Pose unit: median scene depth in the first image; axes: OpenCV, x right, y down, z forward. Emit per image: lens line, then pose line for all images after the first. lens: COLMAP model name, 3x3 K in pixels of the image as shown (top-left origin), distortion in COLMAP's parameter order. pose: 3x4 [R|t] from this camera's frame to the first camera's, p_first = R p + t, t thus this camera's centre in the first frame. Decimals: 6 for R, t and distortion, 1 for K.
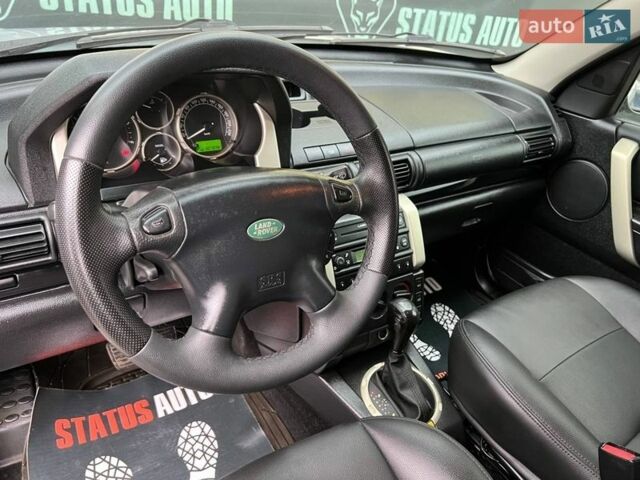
lens RADIAL K [[481.3, 0, 318.0], [0, 481.3, 242.5], [0, 0, 1]] dist [0.045711, -0.051459]
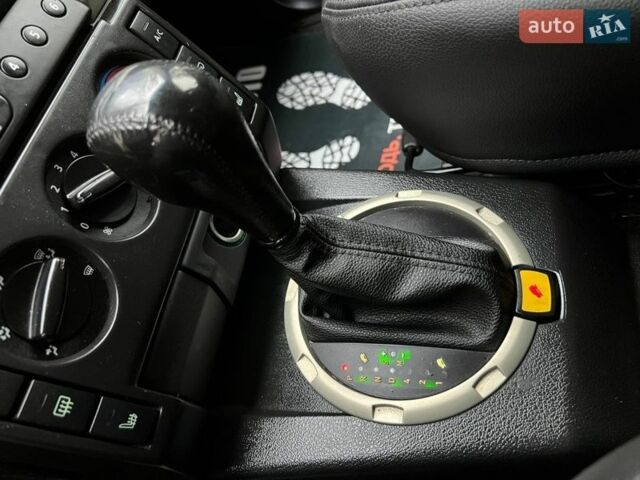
lens RADIAL K [[482.2, 0, 318.8], [0, 482.2, 239.9], [0, 0, 1]] dist [0.040097, -0.049429]
pose [[0.563443, -0.823785, 0.062533, 0.123222], [0.779904, 0.555345, 0.288690, 0.129740], [-0.272546, -0.113891, 0.955378, 0.575884]]
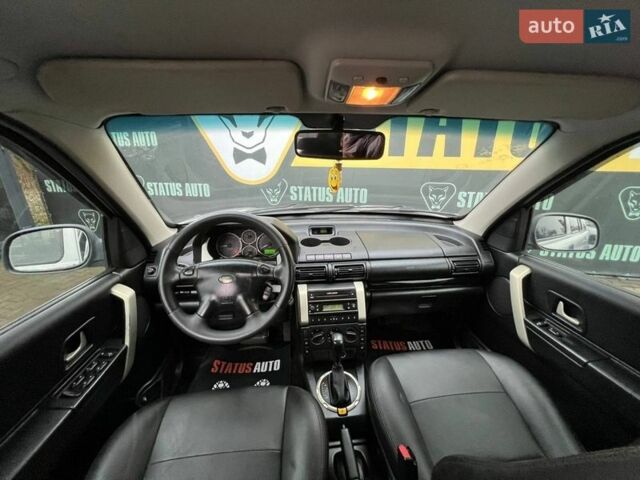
lens RADIAL K [[250.8, 0, 317.4], [0, 250.8, 241.4], [0, 0, 1]] dist [0.001296, -0.000044]
pose [[0.887102, 0.036008, -0.460166, 0.427464], [-0.157232, 0.960901, -0.227919, 0.003226], [0.433967, 0.274540, 0.858079, -0.012831]]
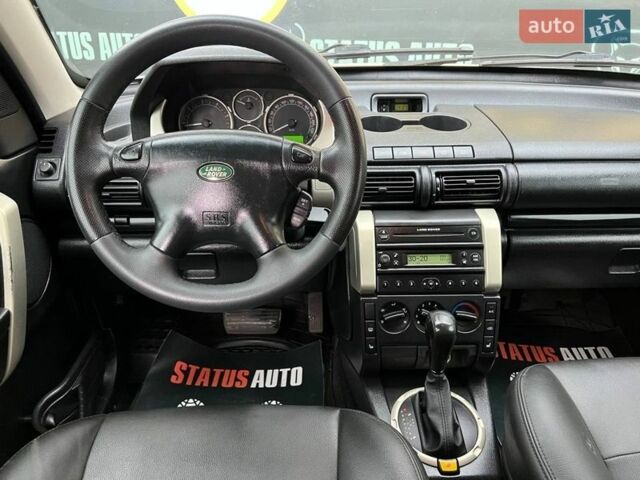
lens RADIAL K [[479.1, 0, 315.9], [0, 479.1, 242.0], [0, 0, 1]] dist [0.044099, -0.040855]
pose [[0.850195, 0.135236, -0.508802, 0.319653], [-0.195579, 0.978414, -0.066752, 0.074865], [0.488792, 0.156263, 0.858292, 0.061393]]
